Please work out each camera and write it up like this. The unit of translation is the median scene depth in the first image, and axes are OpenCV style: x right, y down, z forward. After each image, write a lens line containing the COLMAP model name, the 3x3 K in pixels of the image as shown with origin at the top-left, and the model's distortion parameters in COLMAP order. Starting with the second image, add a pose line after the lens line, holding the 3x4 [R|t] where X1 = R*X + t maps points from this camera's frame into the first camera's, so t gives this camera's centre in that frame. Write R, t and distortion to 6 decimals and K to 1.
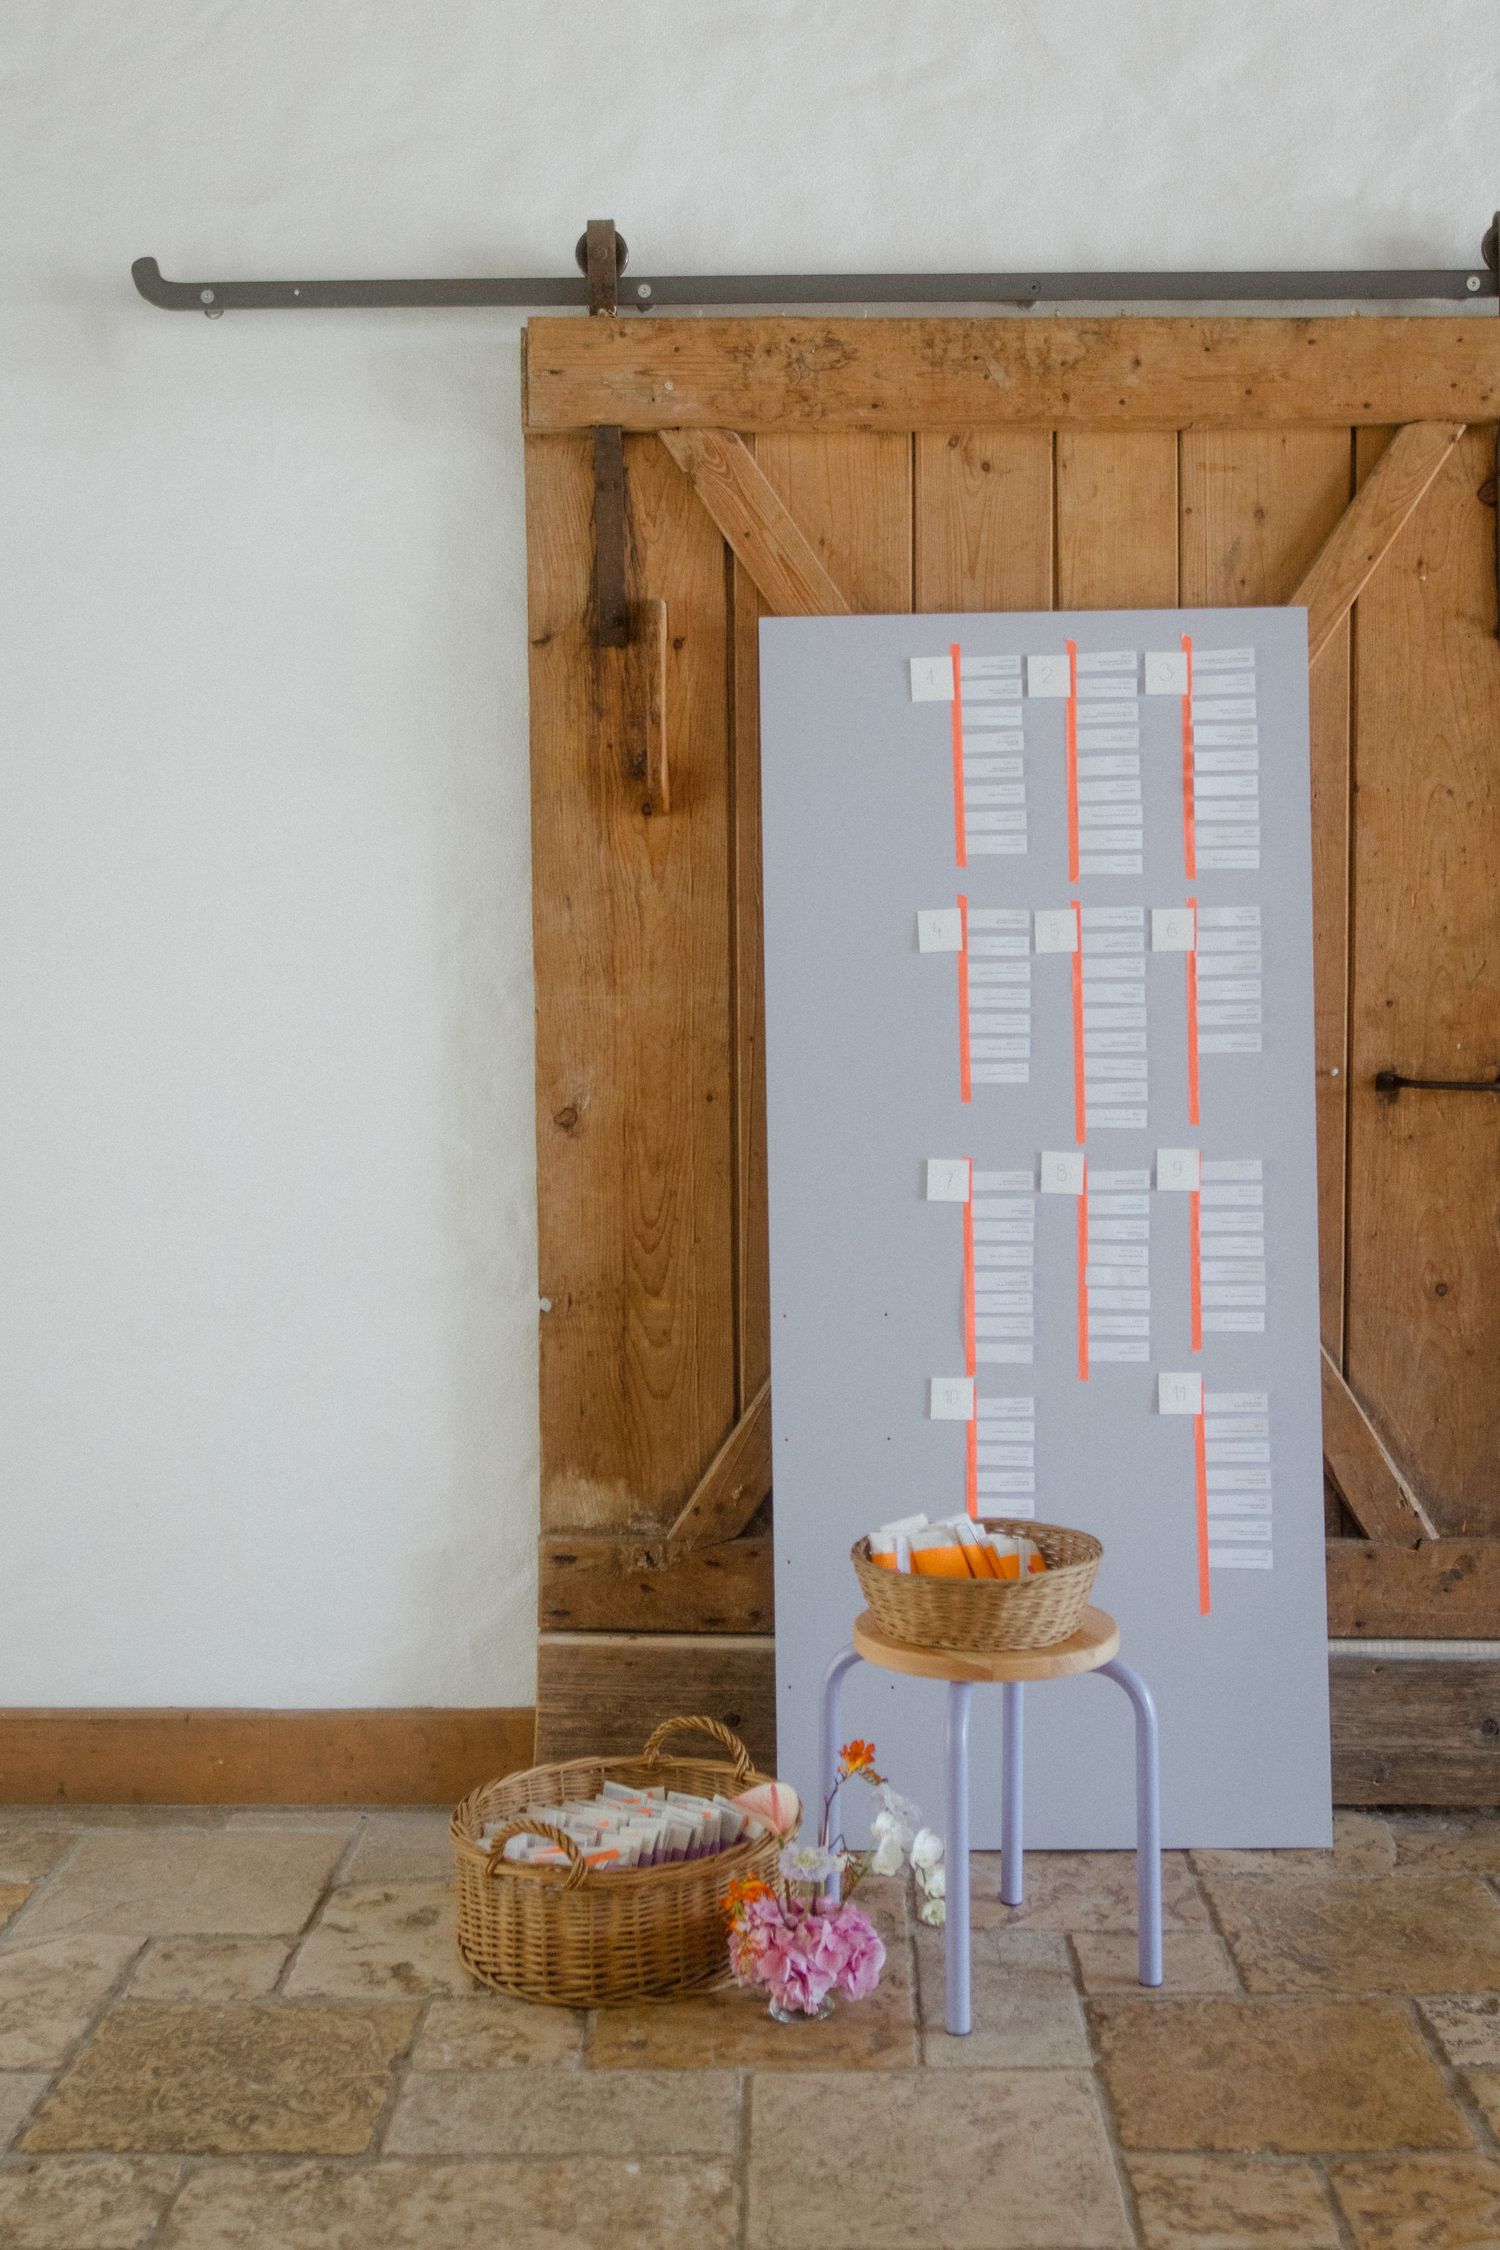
lens RADIAL K [[2542.3, 0, 733.8], [0, 2542.3, 1130.4], [0, 0, 1]] dist [-0.009198, 0.000000]
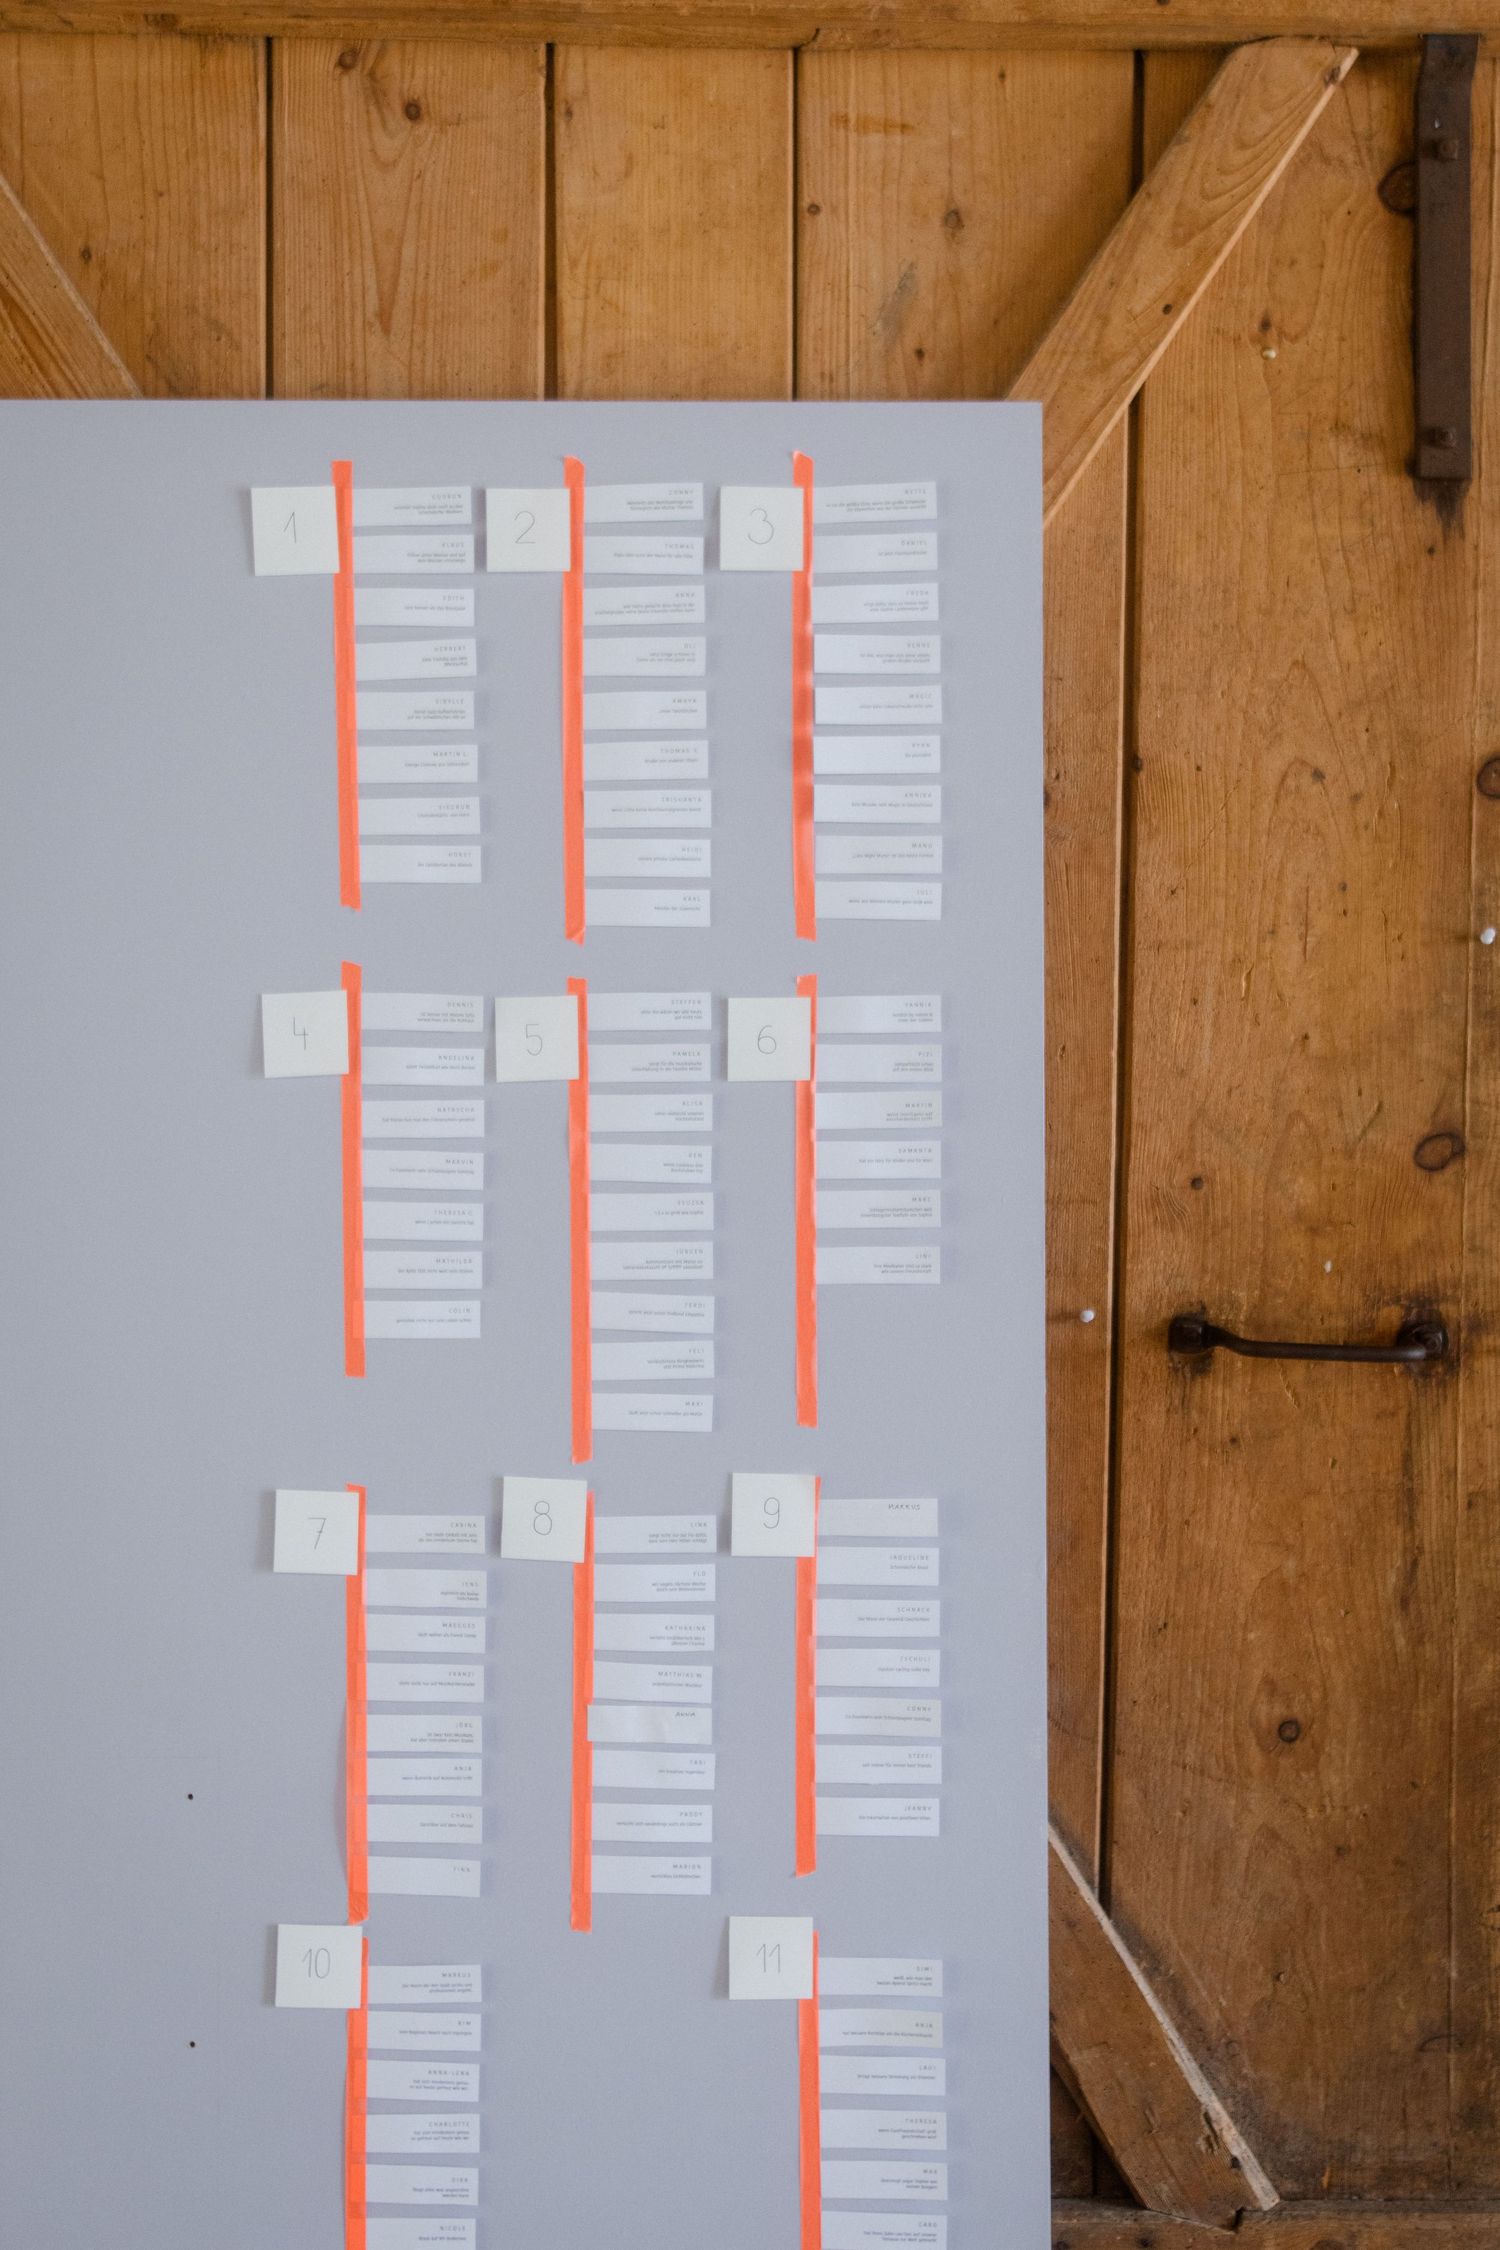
lens RADIAL K [[2542.3, 0, 764.9], [0, 2542.3, 1121.3], [0, 0, 1]] dist [-0.009198, 0.000000]
pose [[0.998841, 0.011304, 0.046776, 0.148162], [-0.011725, 0.999893, 0.008741, -0.066813], [-0.046672, -0.009279, 0.998867, 0.495163]]
